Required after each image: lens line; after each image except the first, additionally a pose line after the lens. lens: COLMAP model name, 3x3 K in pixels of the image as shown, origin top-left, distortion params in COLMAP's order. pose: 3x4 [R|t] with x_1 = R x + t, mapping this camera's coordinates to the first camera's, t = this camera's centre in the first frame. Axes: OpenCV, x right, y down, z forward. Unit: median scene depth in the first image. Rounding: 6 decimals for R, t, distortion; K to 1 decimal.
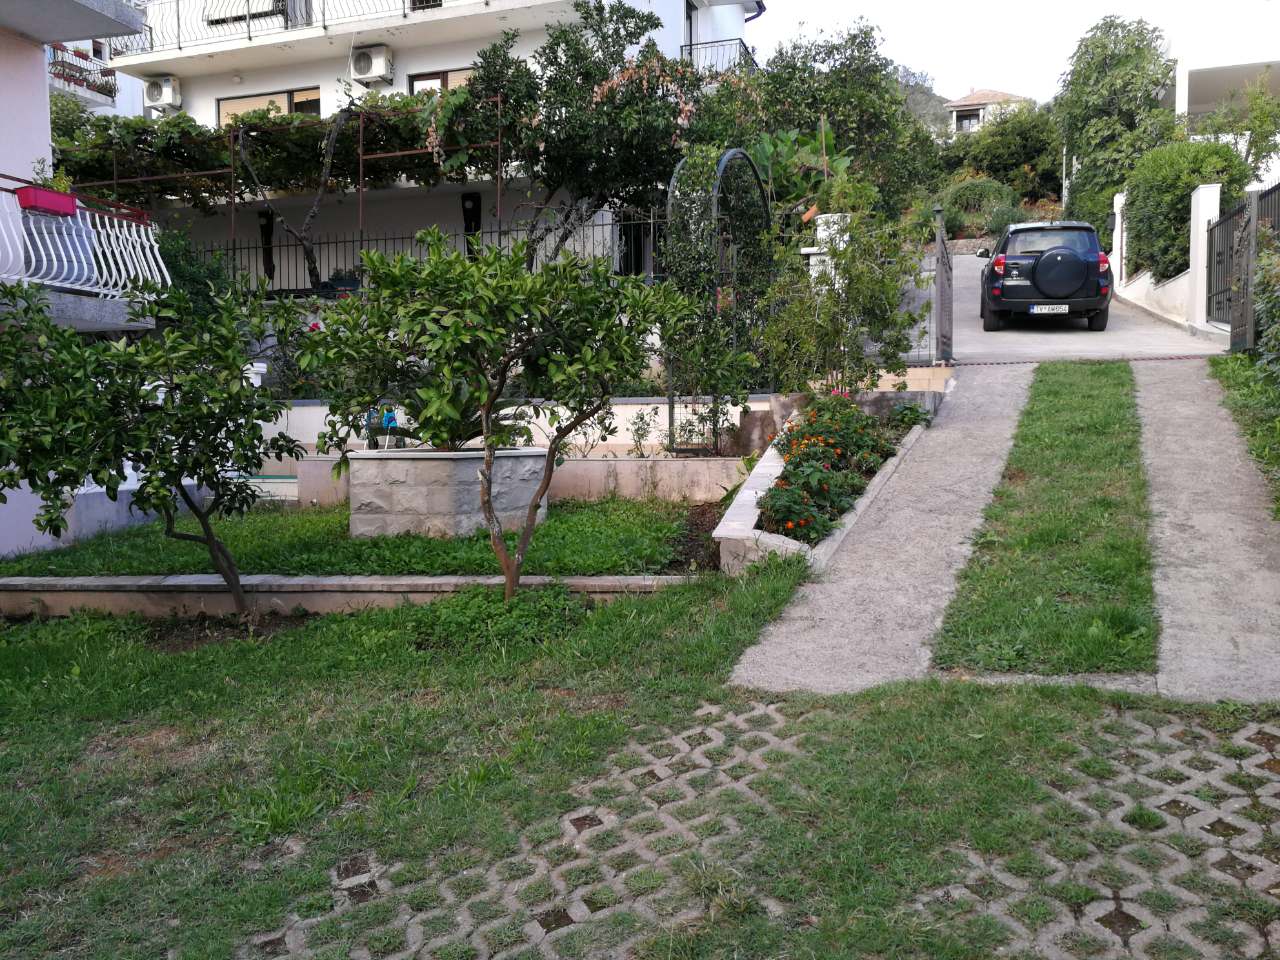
lens RADIAL K [[1024.7, 0, 645.7], [0, 1024.7, 466.8], [0, 0, 1]] dist [0.045206, -0.059414]
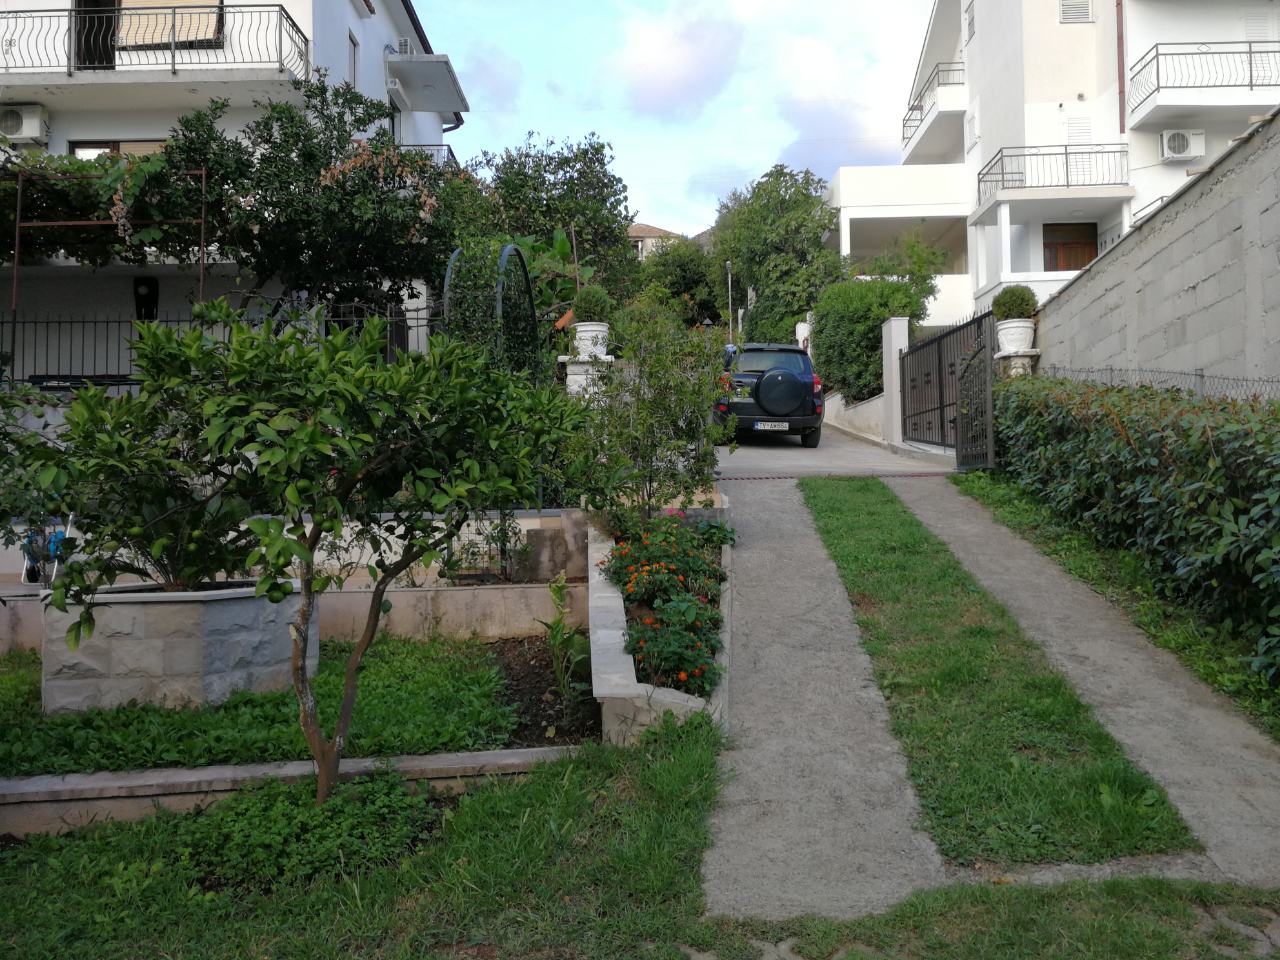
lens RADIAL K [[1024.7, 0, 652.6], [0, 1024.7, 470.7], [0, 0, 1]] dist [0.045206, -0.059414]
pose [[0.948276, 0.010467, 0.317274, -0.059116], [0.021923, 0.994911, -0.098346, -0.010962], [-0.316689, 0.100214, 0.943221, 0.081662]]
